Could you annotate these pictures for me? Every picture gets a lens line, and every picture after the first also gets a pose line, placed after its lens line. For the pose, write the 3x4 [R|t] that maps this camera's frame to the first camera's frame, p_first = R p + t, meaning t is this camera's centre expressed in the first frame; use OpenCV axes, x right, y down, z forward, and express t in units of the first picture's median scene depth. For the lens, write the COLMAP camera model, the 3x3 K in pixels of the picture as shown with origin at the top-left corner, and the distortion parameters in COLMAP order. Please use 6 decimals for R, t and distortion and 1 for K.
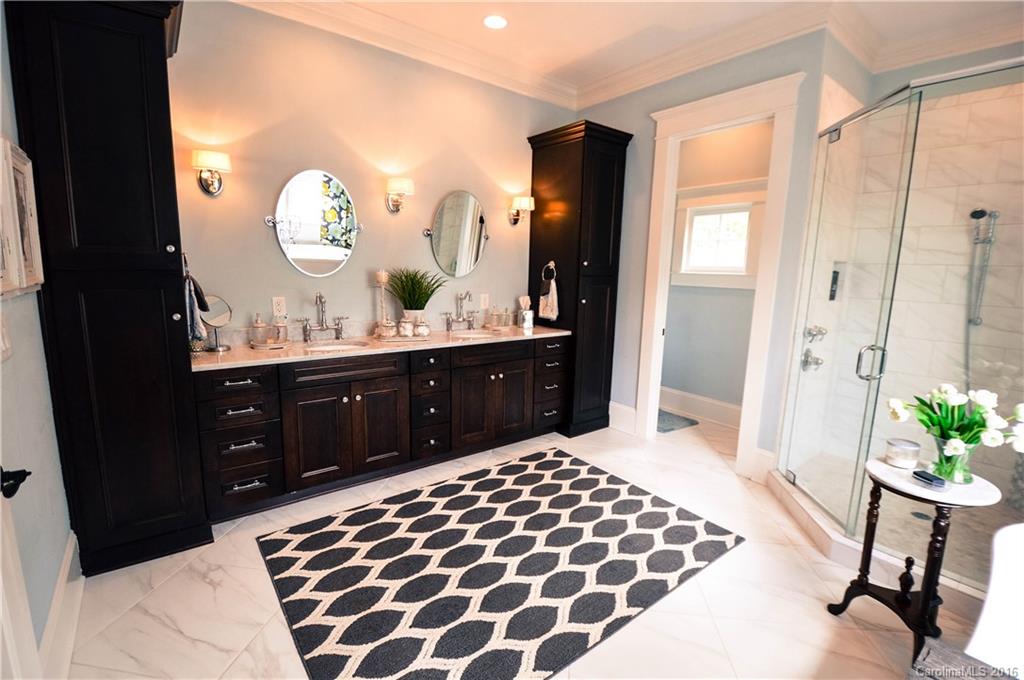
lens RADIAL K [[457.5, 0, 511.3], [0, 457.5, 338.7], [0, 0, 1]] dist [-0.012699, -0.000791]
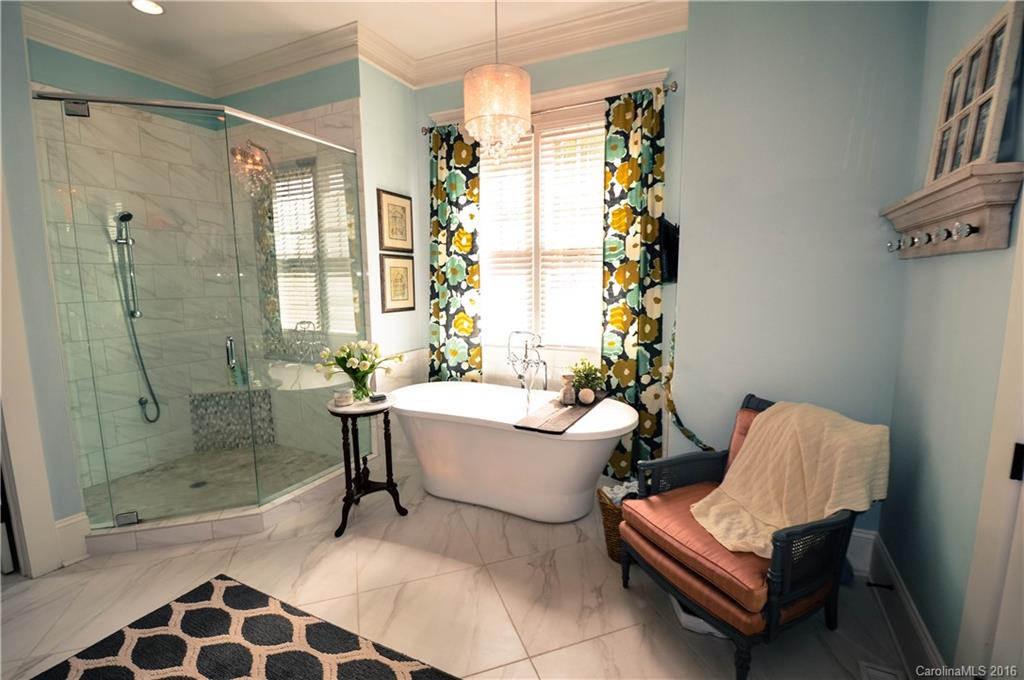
lens RADIAL K [[457.5, 0, 513.2], [0, 457.5, 341.5], [0, 0, 1]] dist [-0.012699, -0.000791]
pose [[-0.438730, -0.146870, 0.886536, -0.453845], [0.136015, 0.964334, 0.227069, -0.120119], [-0.888266, 0.220204, -0.403105, 0.753350]]
